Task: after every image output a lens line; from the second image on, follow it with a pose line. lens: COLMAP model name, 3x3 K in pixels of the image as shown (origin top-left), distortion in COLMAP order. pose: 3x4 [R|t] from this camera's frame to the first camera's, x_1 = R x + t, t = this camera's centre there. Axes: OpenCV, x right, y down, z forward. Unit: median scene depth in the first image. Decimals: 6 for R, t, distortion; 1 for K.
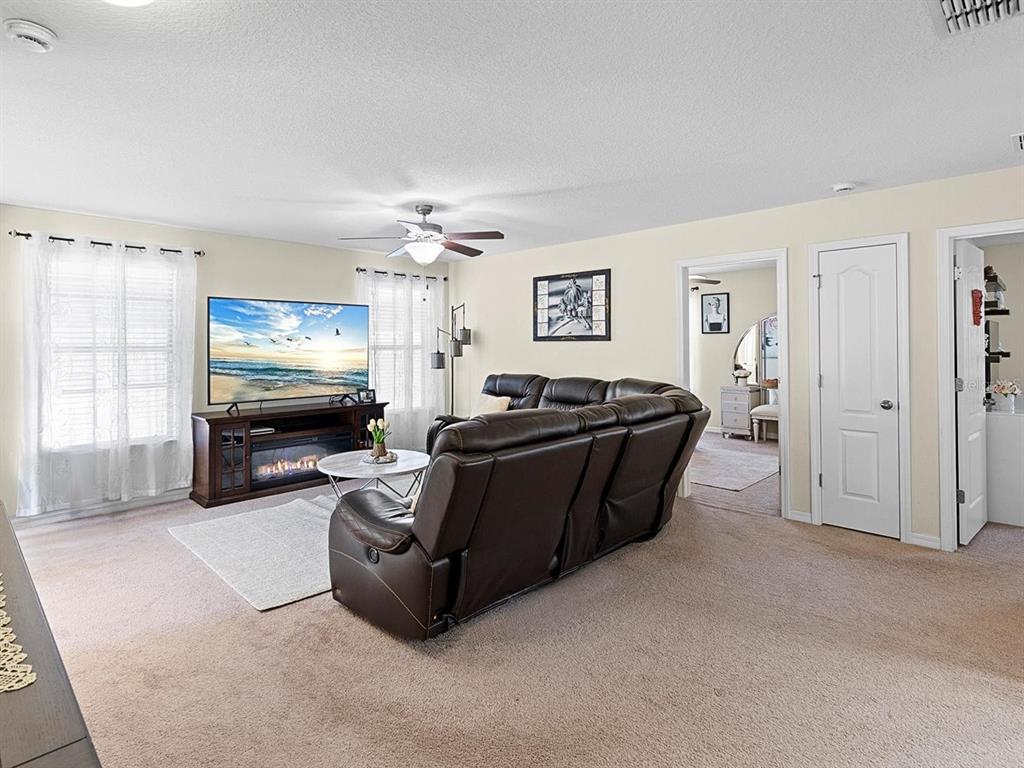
lens RADIAL K [[495.2, 0, 512.0], [0, 495.2, 384.0], [0, 0, 1]] dist [0.001746, 0.001047]
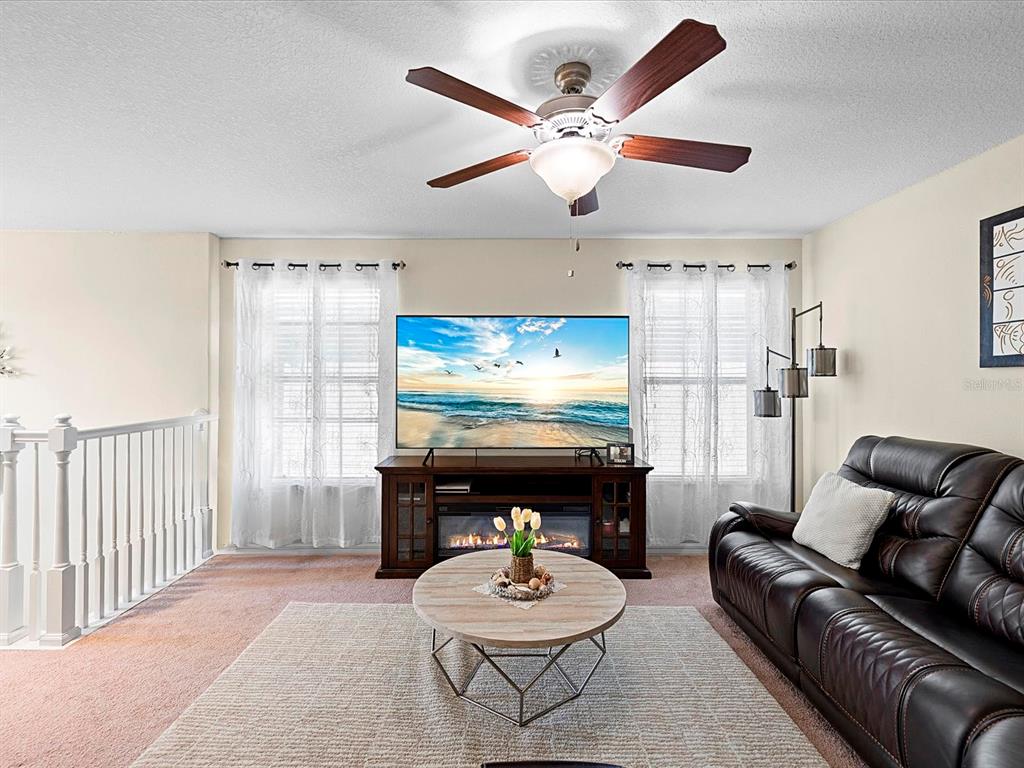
lens RADIAL K [[495.2, 0, 512.0], [0, 495.2, 384.0], [0, 0, 1]] dist [0.001746, 0.001047]
pose [[0.688644, 0.009867, -0.725032, 0.083685], [-0.061807, 0.997067, -0.045136, -0.029751], [0.722460, 0.075895, 0.687234, 0.451407]]
